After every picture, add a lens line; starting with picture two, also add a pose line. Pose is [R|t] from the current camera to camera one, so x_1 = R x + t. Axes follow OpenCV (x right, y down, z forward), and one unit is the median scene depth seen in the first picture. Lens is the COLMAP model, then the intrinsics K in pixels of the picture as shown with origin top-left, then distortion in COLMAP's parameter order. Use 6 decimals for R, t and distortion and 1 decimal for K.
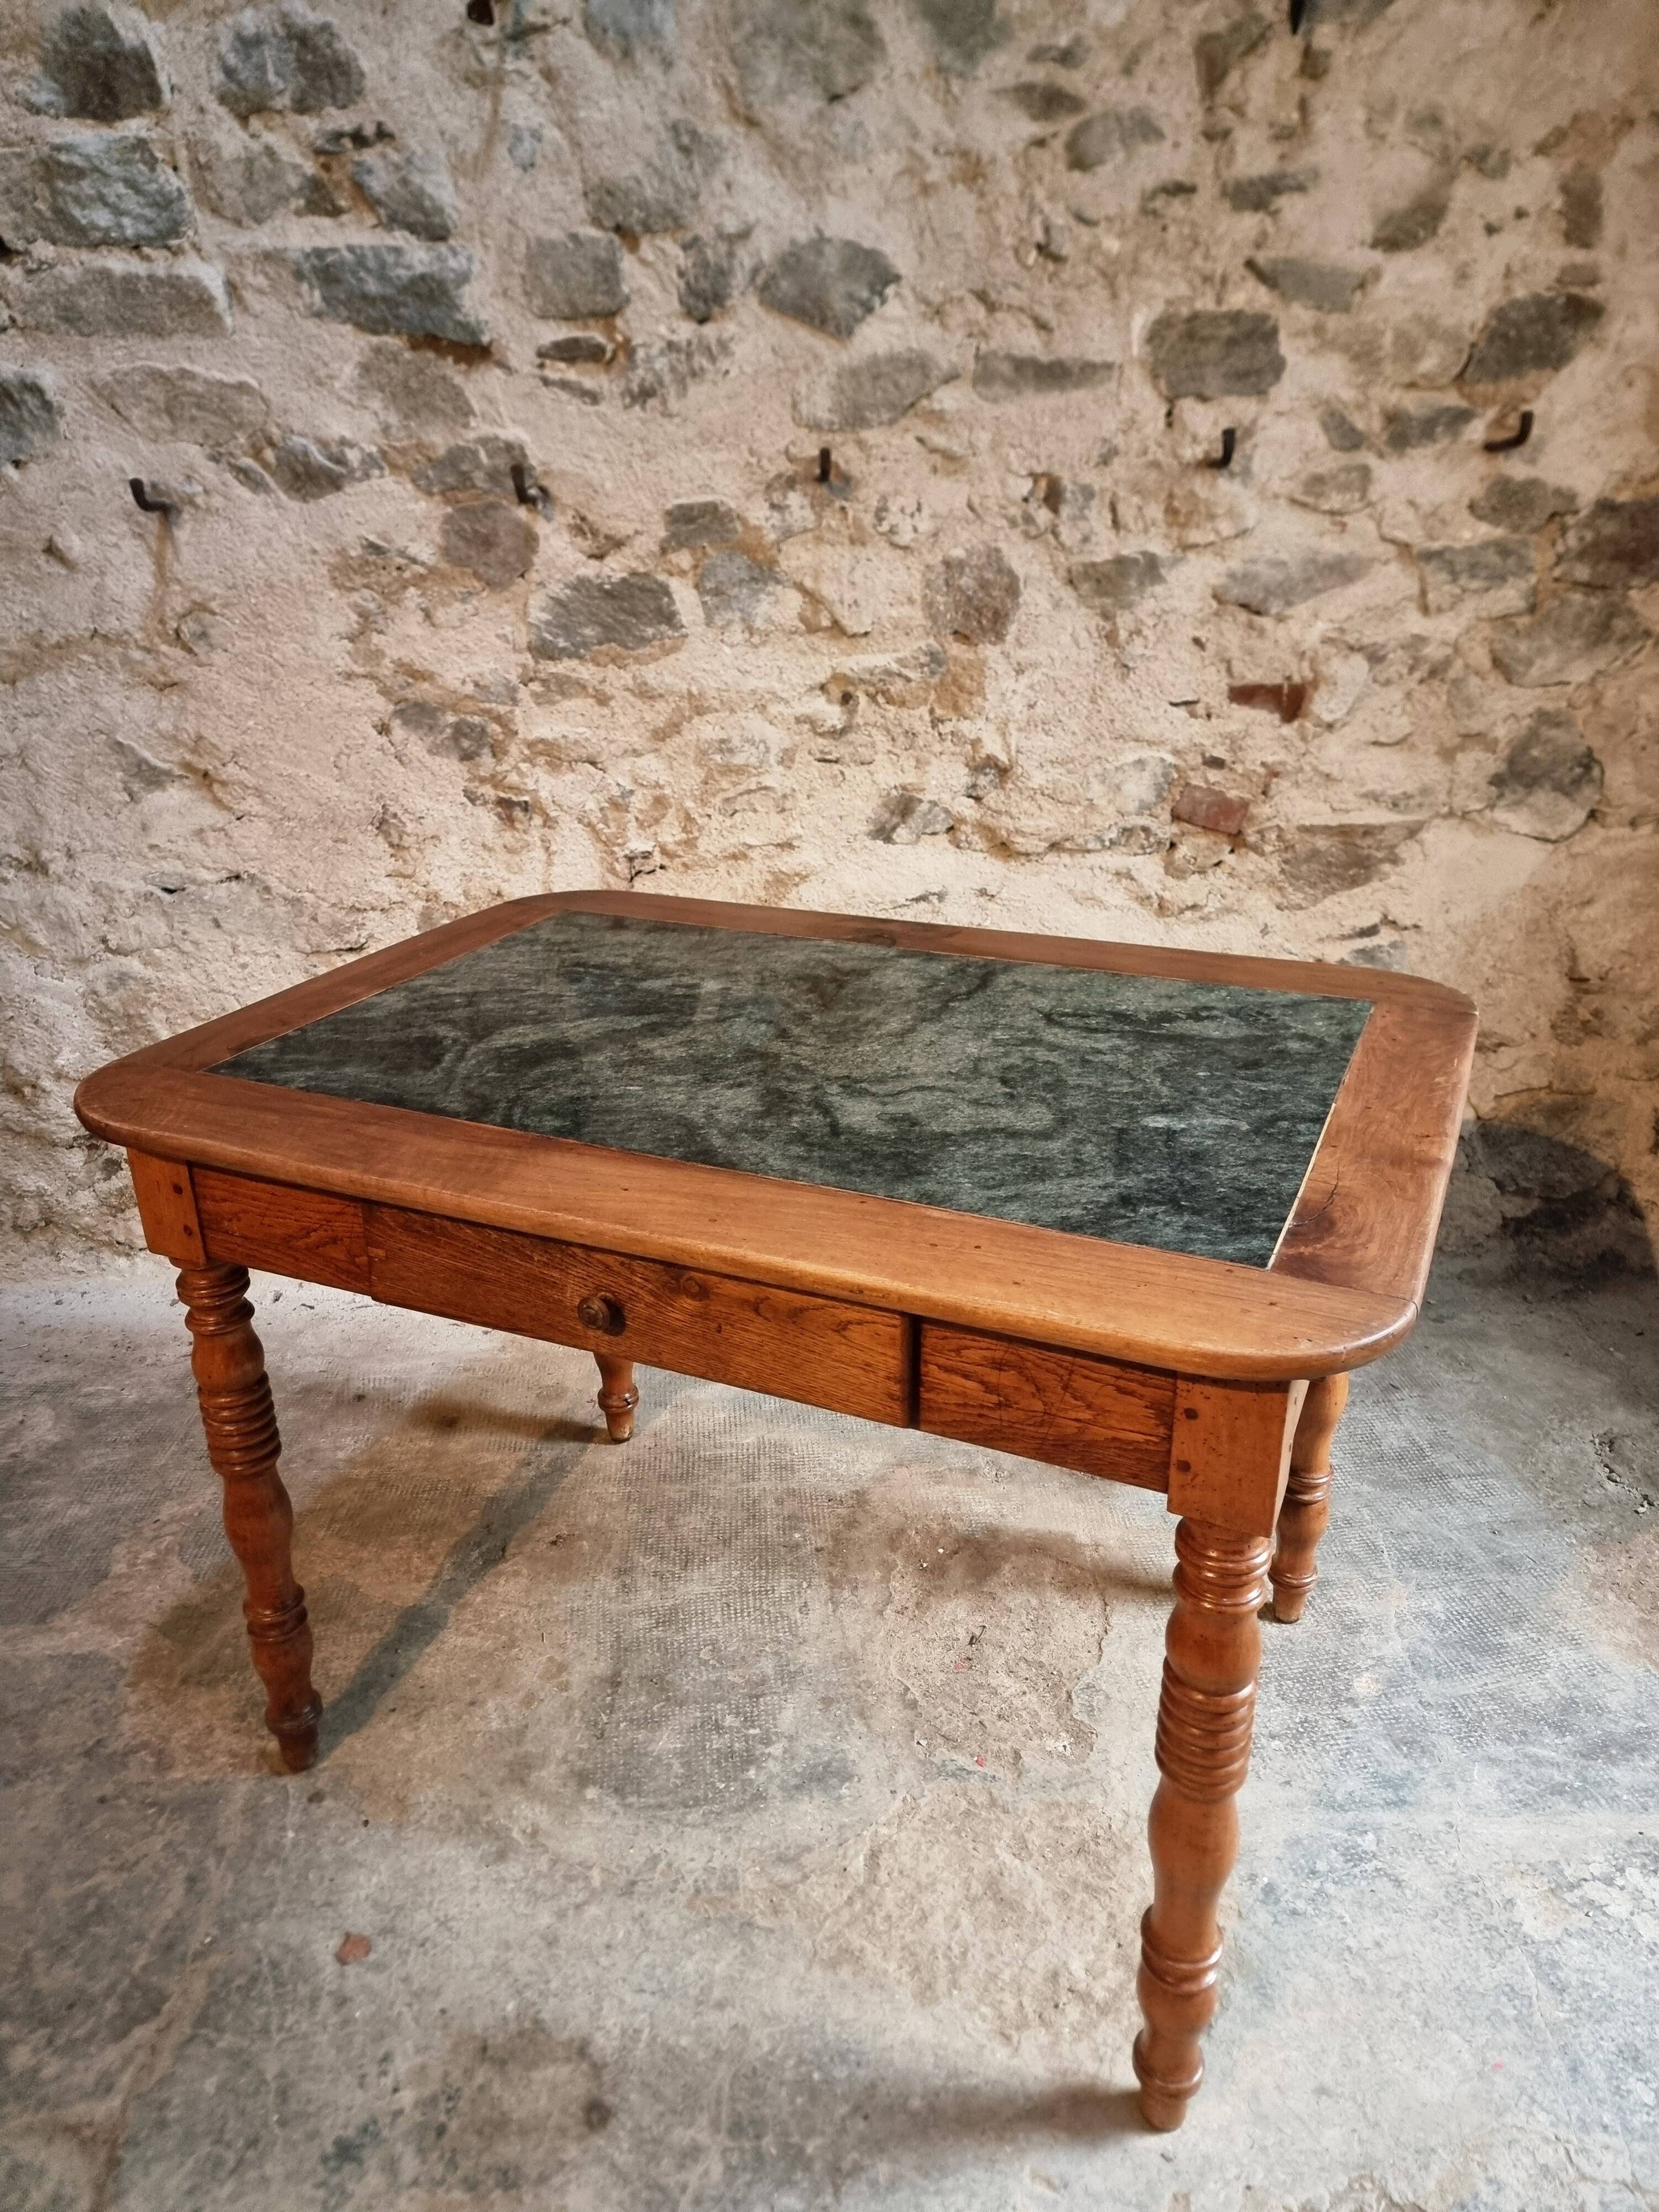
lens RADIAL K [[1536.4, 0, 812.5], [0, 1536.4, 1097.3], [0, 0, 1]] dist [0.065118, -0.067238]
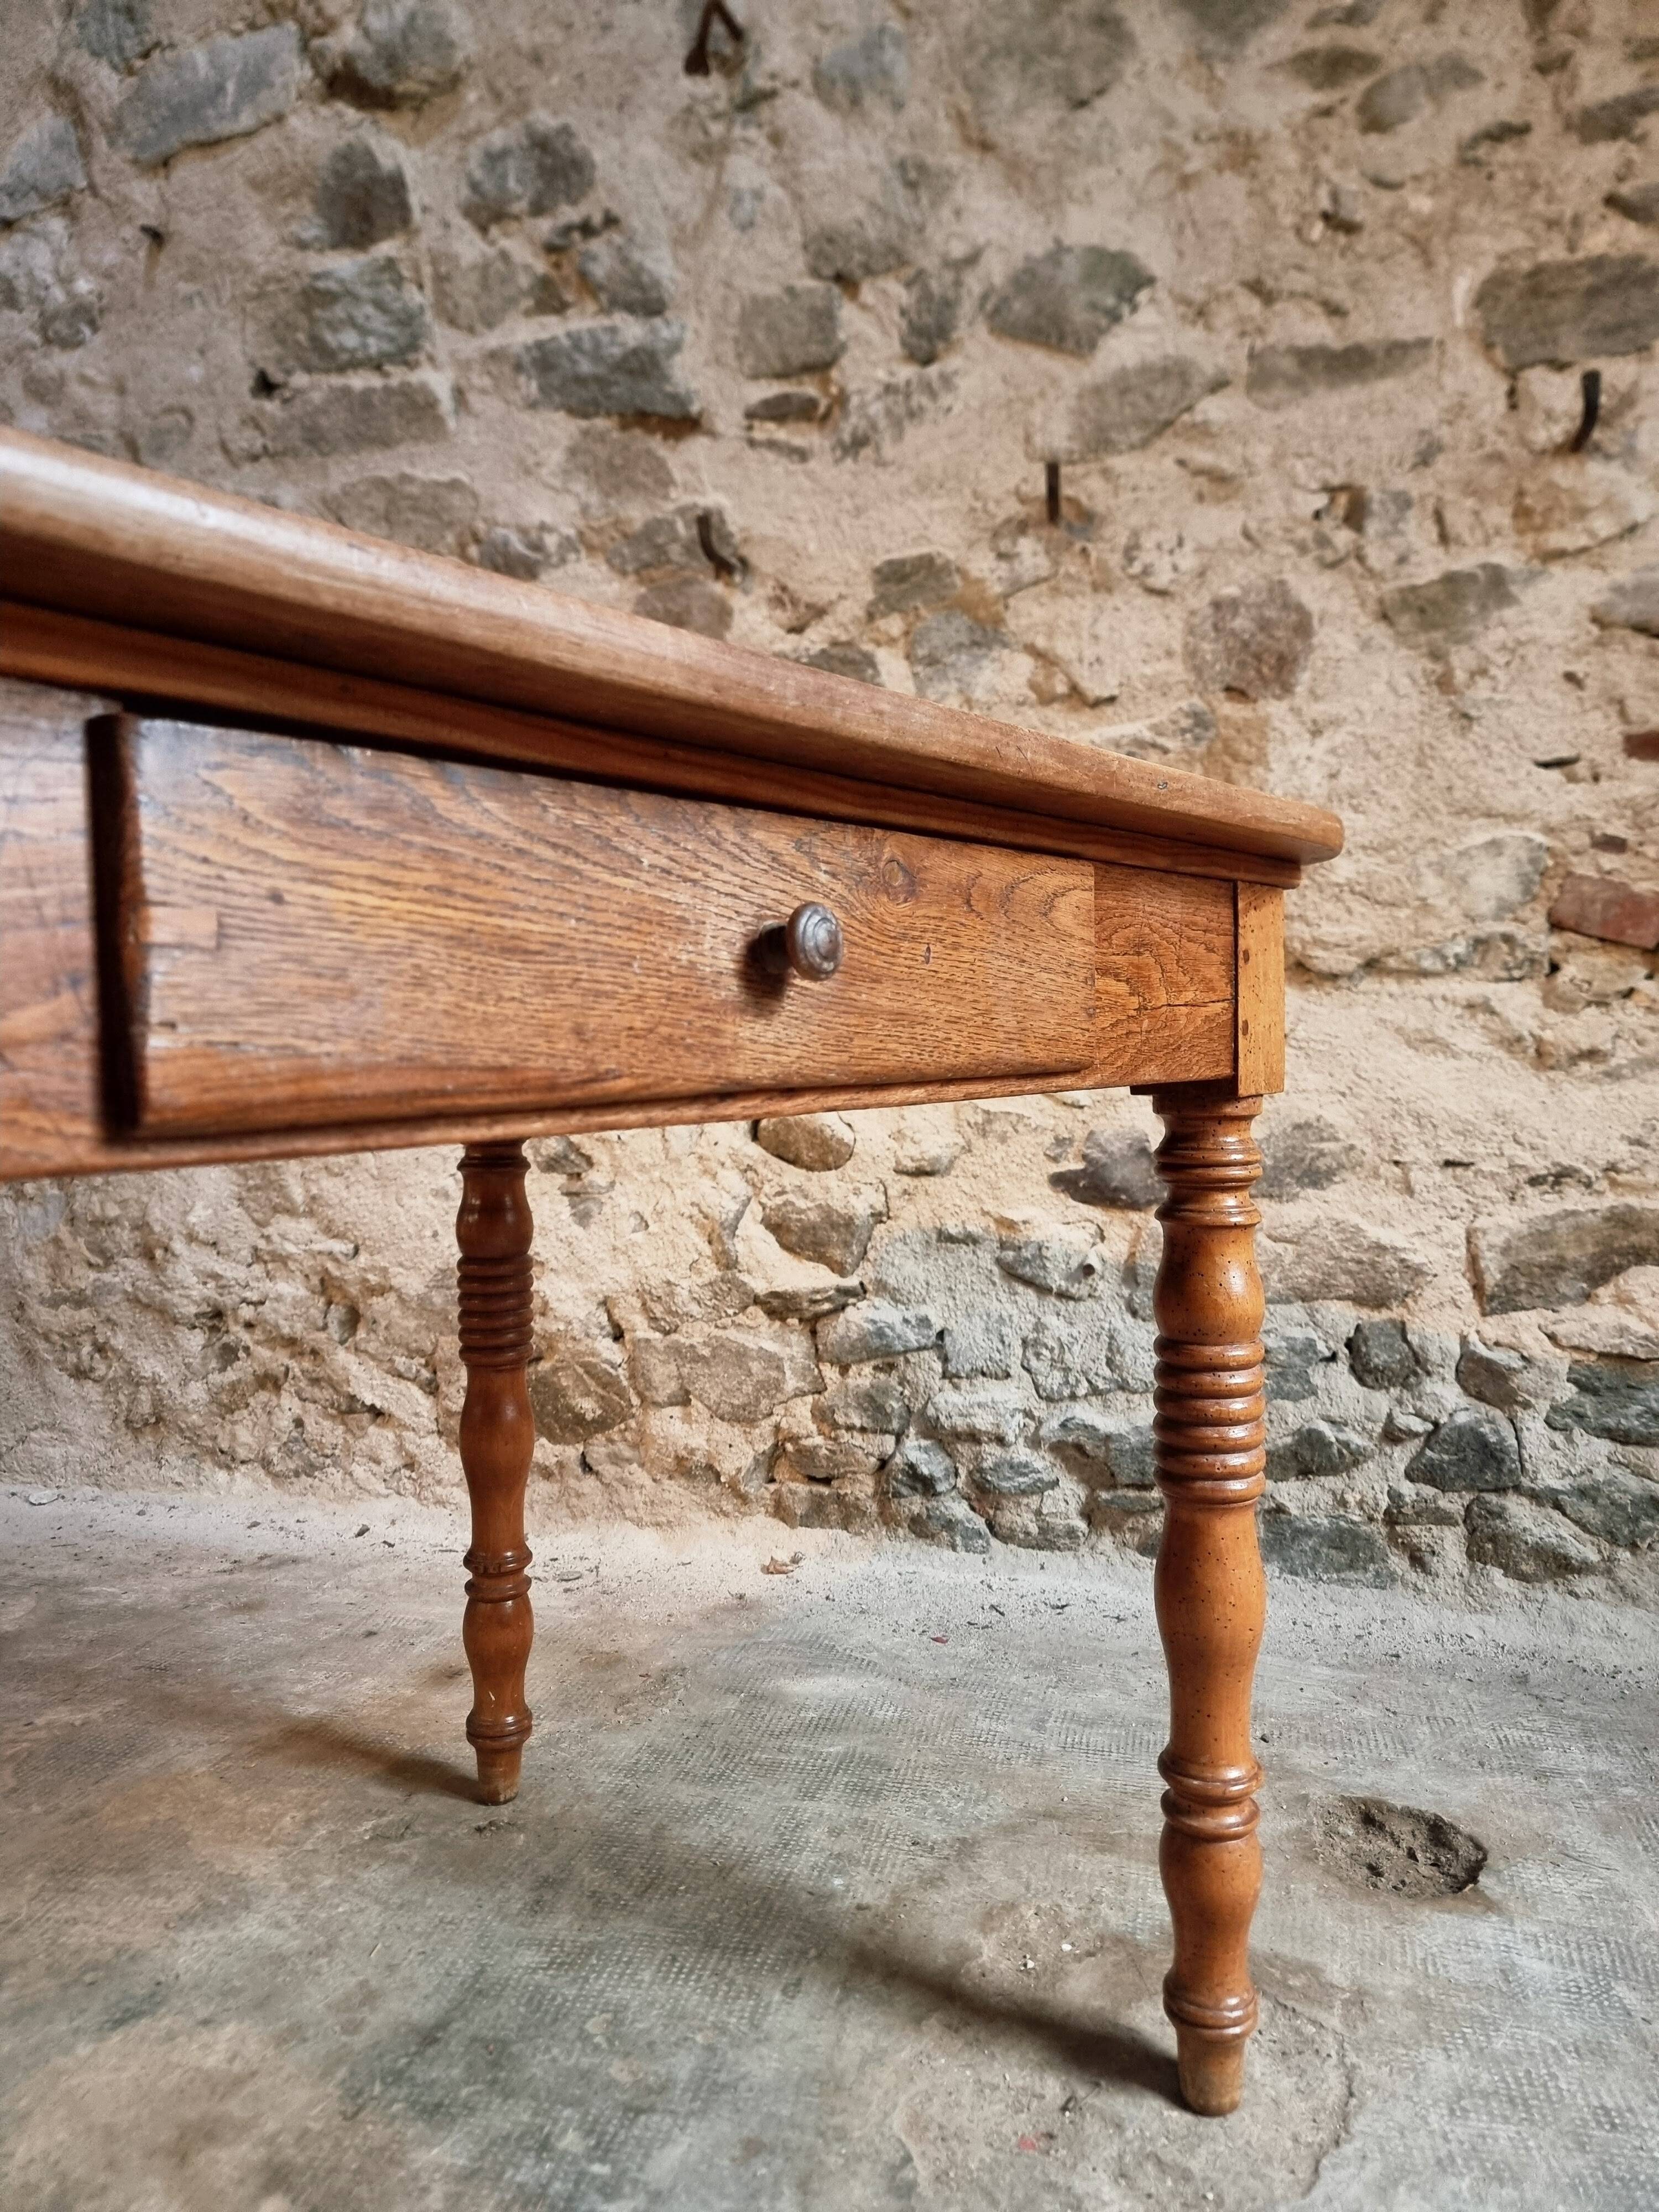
lens RADIAL K [[1536.4, 0, 824.6], [0, 1536.4, 1118.4], [0, 0, 1]] dist [0.065118, -0.067238]
pose [[0.952978, 0.025942, -0.301927, 0.144890], [-0.122217, 0.944609, -0.304594, 0.170458], [0.277301, 0.327172, 0.903362, 0.321625]]
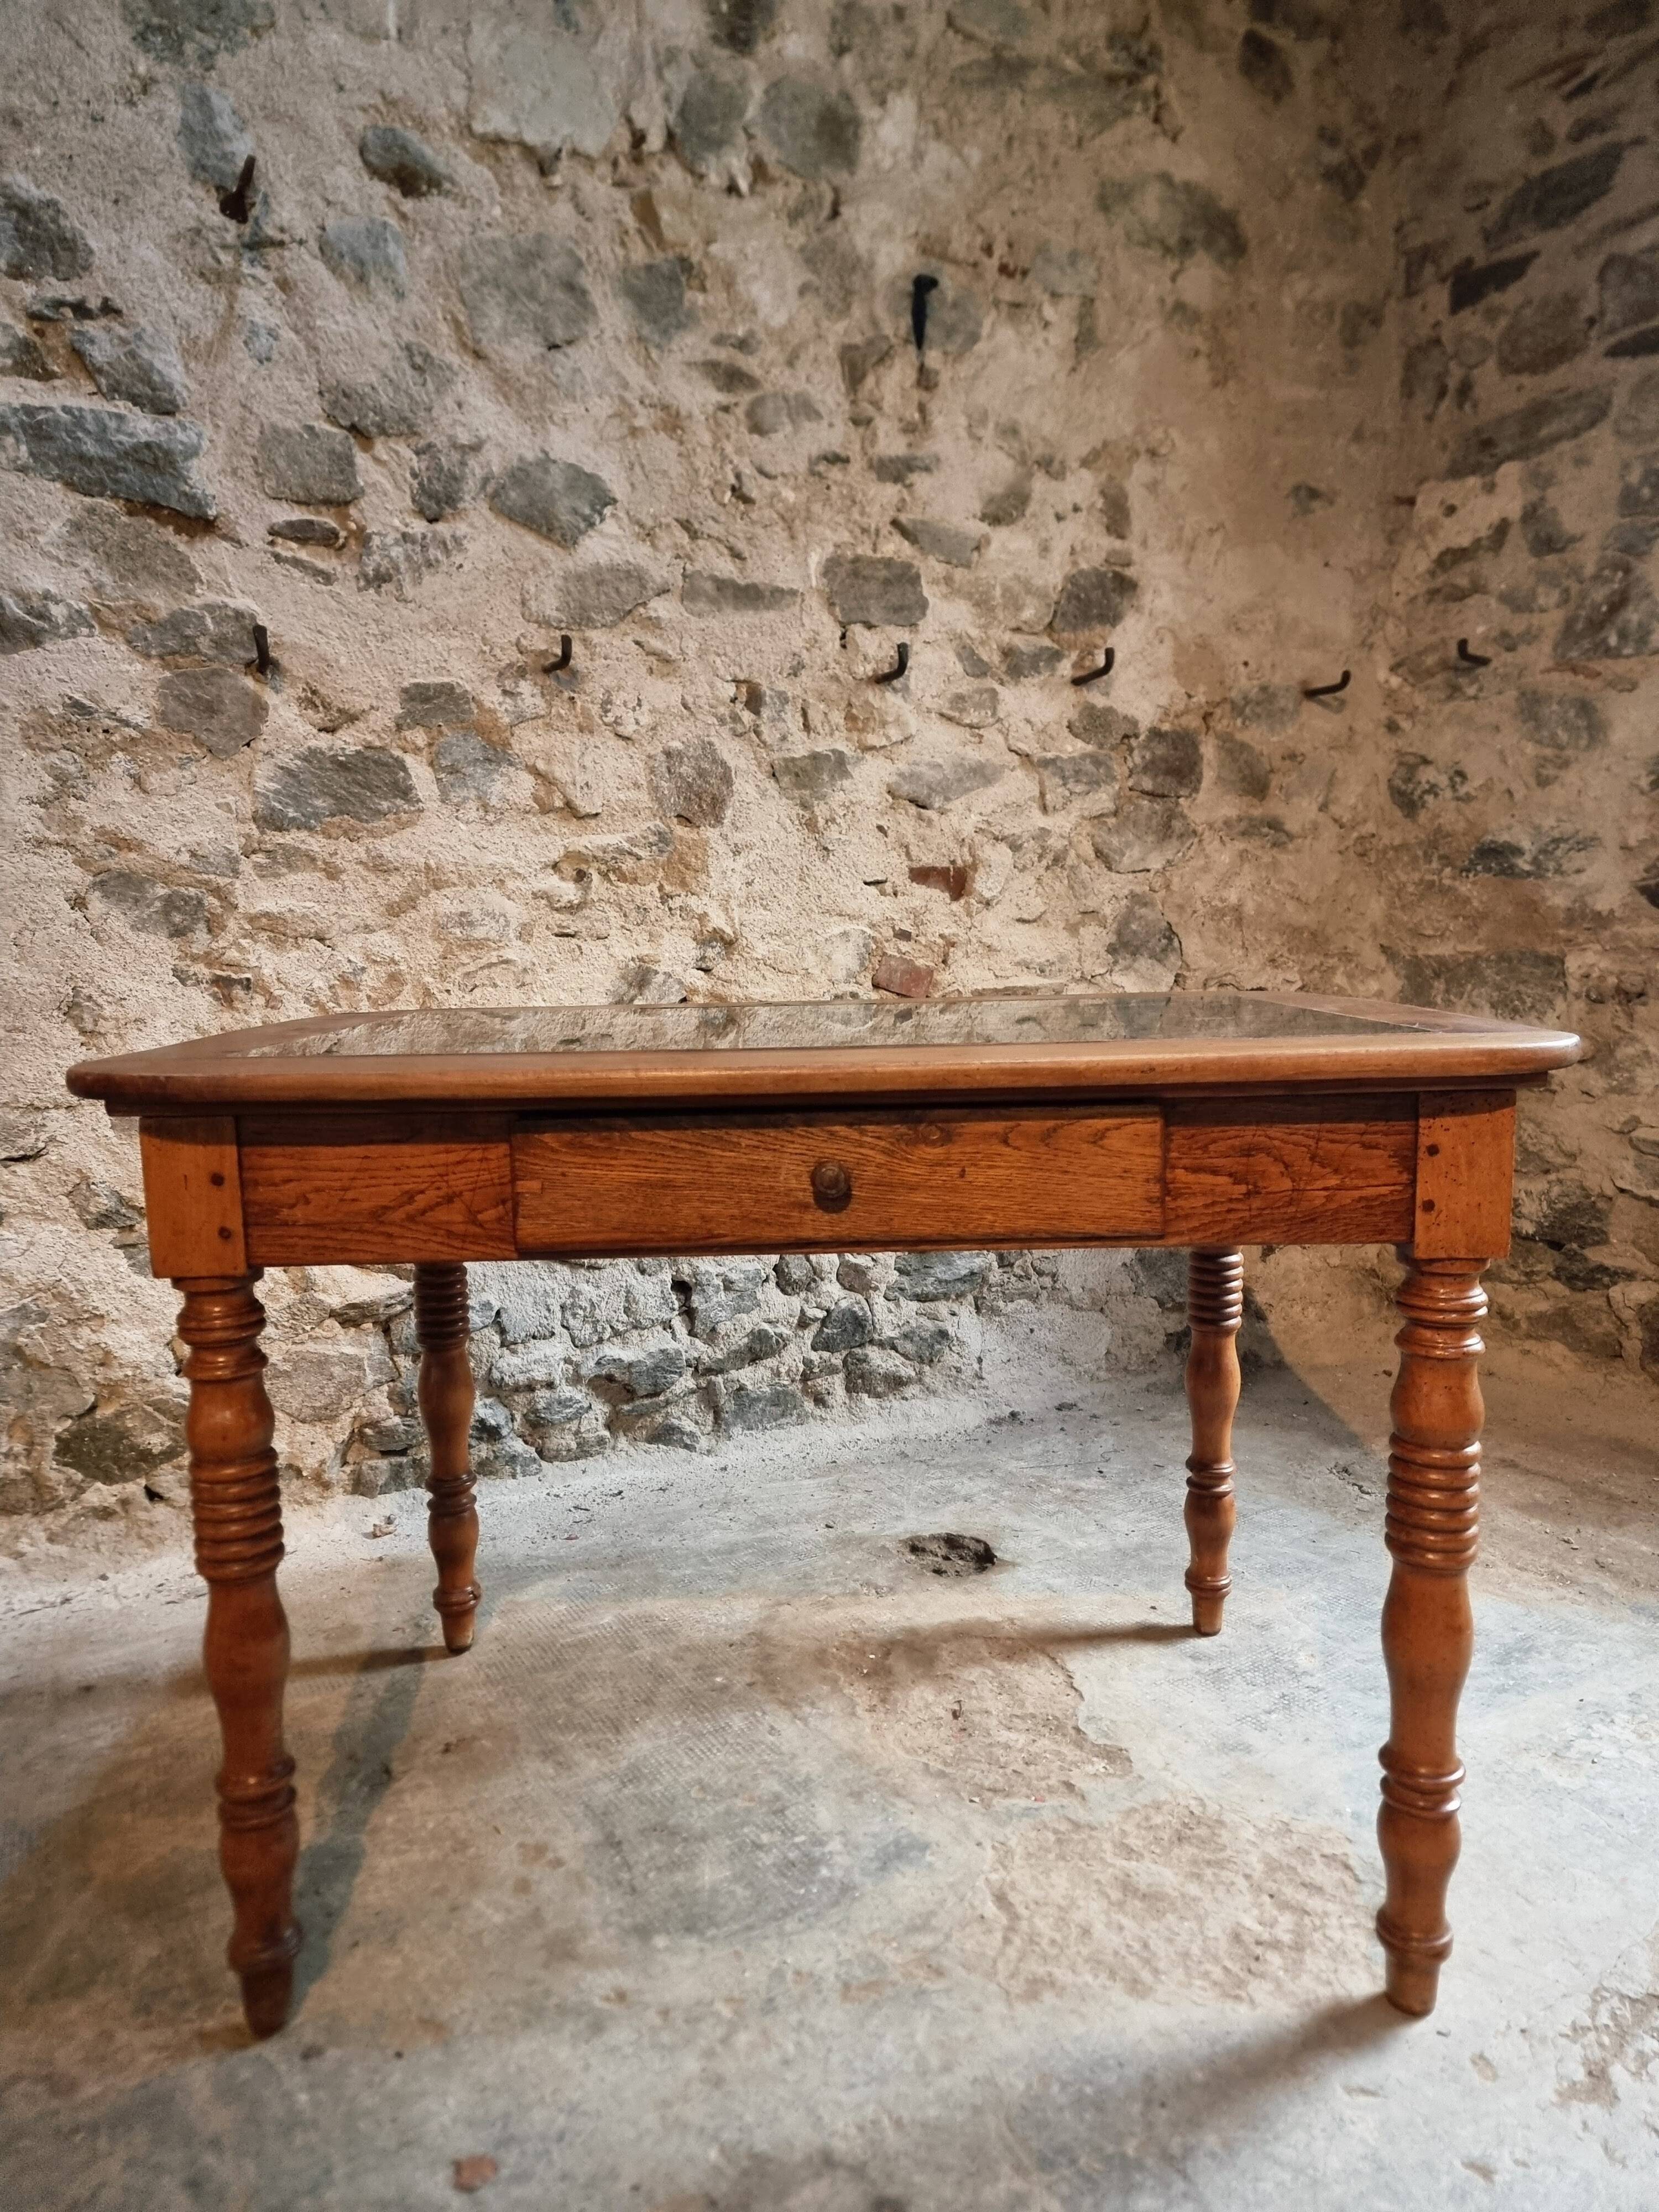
lens RADIAL K [[1536.4, 0, 818.8], [0, 1536.4, 1132.2], [0, 0, 1]] dist [0.065118, -0.067238]
pose [[0.907214, -0.059718, 0.416409, -0.286648], [0.163769, 0.961918, -0.218847, 0.166065], [-0.387482, 0.266736, 0.882445, 0.079622]]
